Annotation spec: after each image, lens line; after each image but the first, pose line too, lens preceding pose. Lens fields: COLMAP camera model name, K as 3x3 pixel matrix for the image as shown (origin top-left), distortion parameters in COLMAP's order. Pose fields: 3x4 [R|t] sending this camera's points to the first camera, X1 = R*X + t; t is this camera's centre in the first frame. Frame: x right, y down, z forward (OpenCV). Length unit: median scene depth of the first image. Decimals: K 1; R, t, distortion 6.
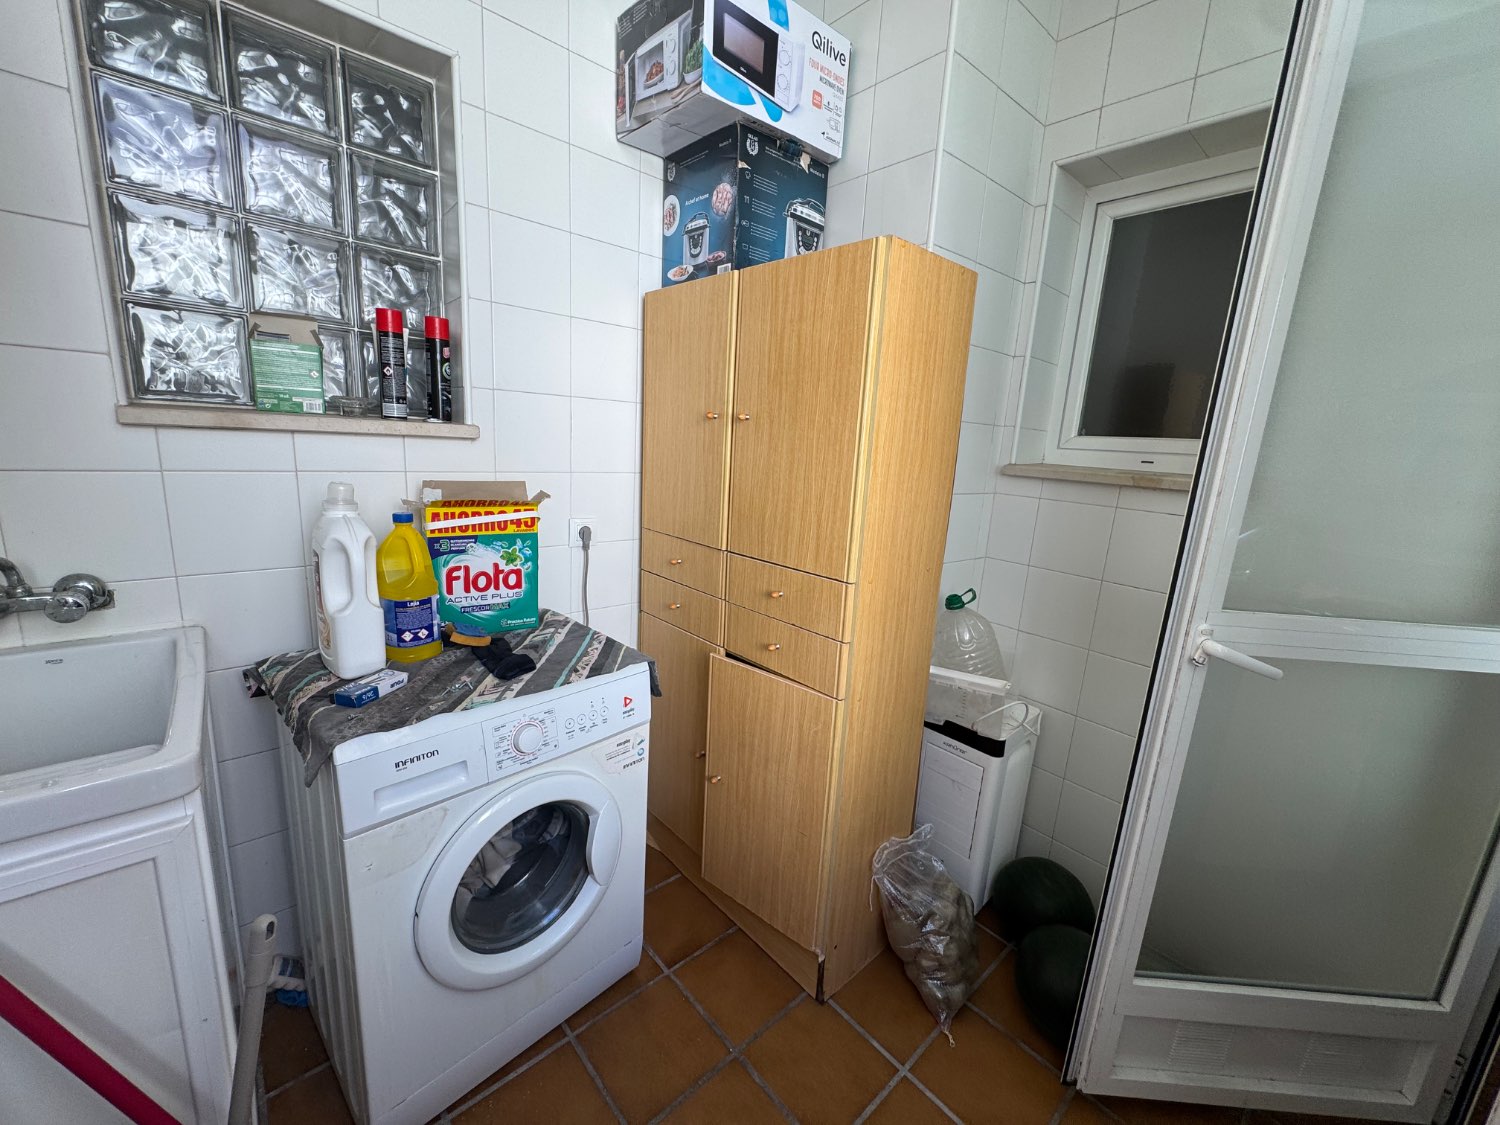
lens RADIAL K [[597.1, 0, 749.2], [0, 597.1, 562.9], [0, 0, 1]] dist [-0.004037, 0.000786]
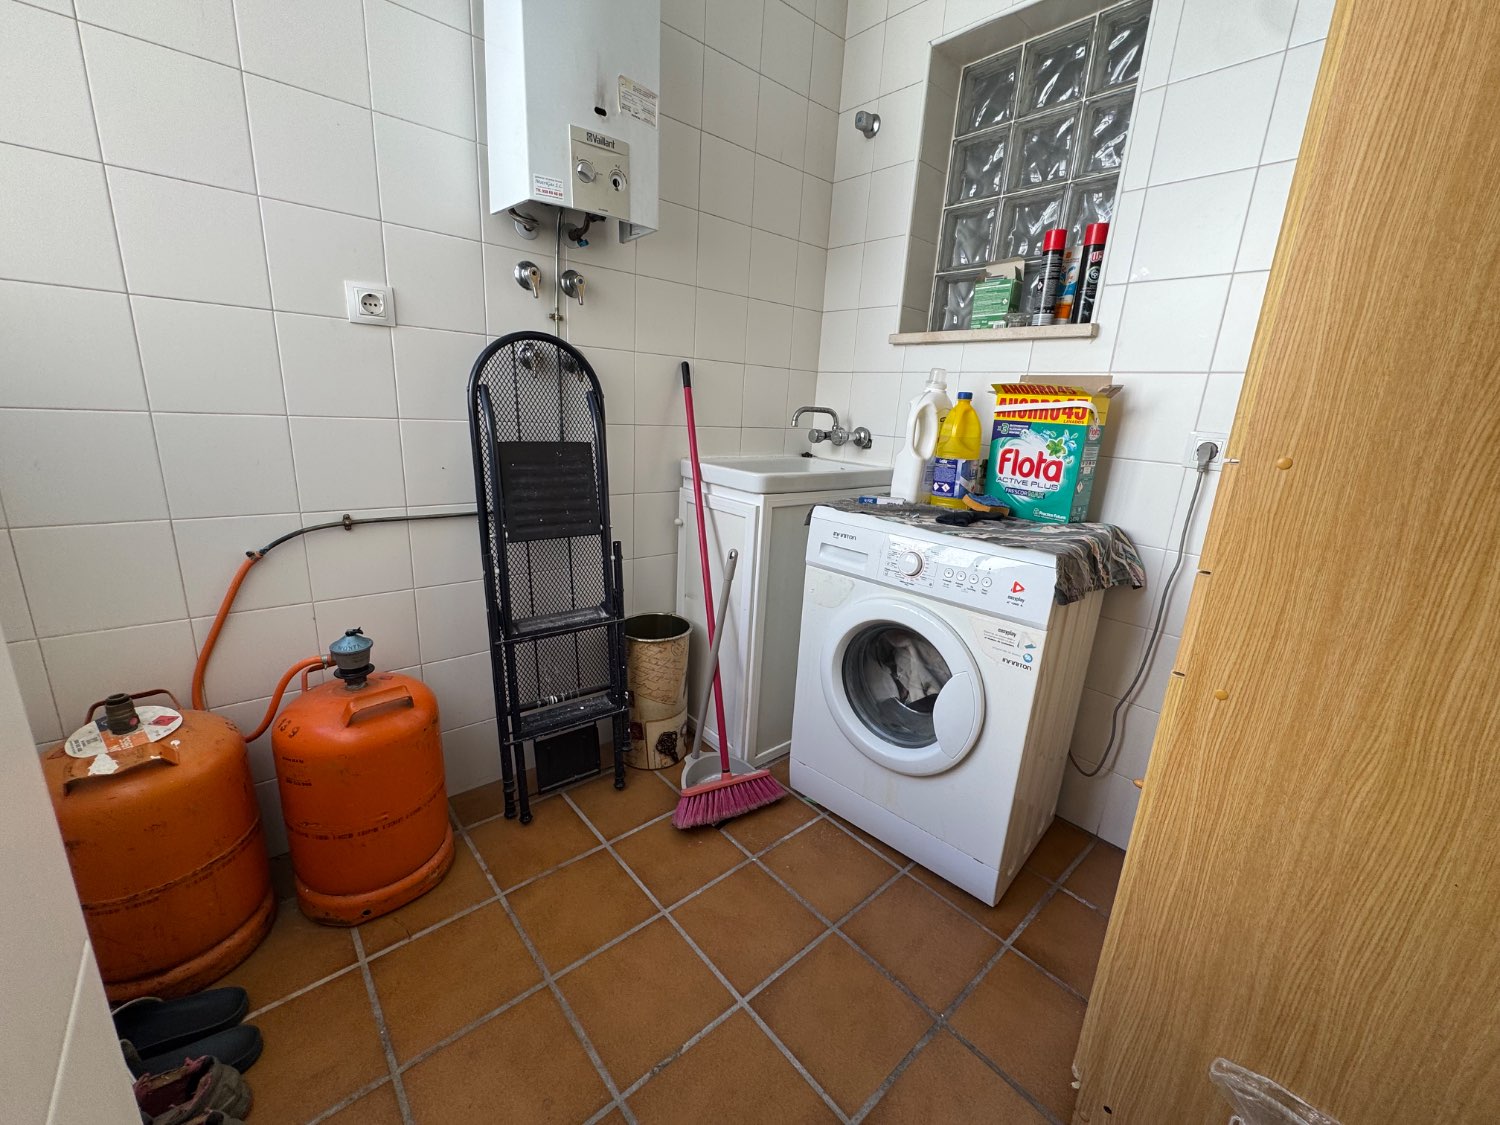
lens RADIAL K [[597.1, 0, 755.7], [0, 597.1, 569.9], [0, 0, 1]] dist [-0.004037, 0.000786]
pose [[-0.002962, 0.204502, -0.978862, 0.658243], [-0.266670, 0.943257, 0.197870, 0.125786], [0.963783, 0.261619, 0.051740, 0.530440]]
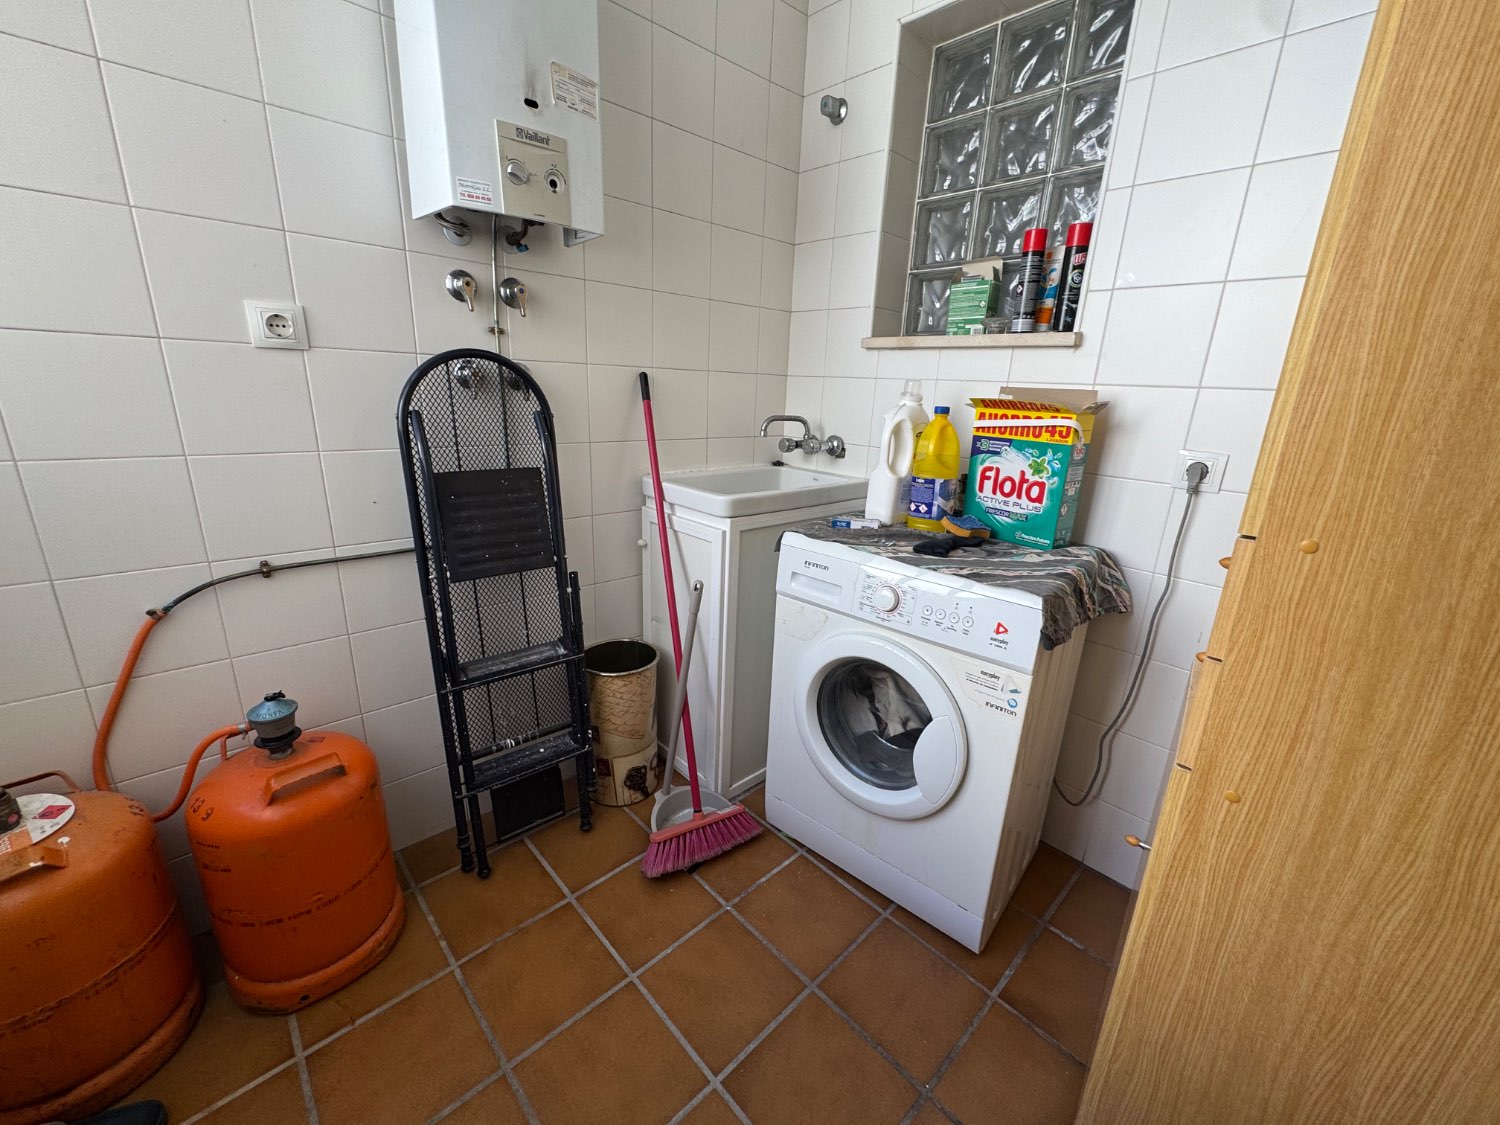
lens RADIAL K [[597.1, 0, 756.0], [0, 597.1, 568.4], [0, 0, 1]] dist [-0.004037, 0.000786]
pose [[0.033607, 0.234658, -0.971497, 0.565798], [-0.250612, 0.942969, 0.219098, 0.048142], [0.967504, 0.236105, 0.090498, 0.536206]]
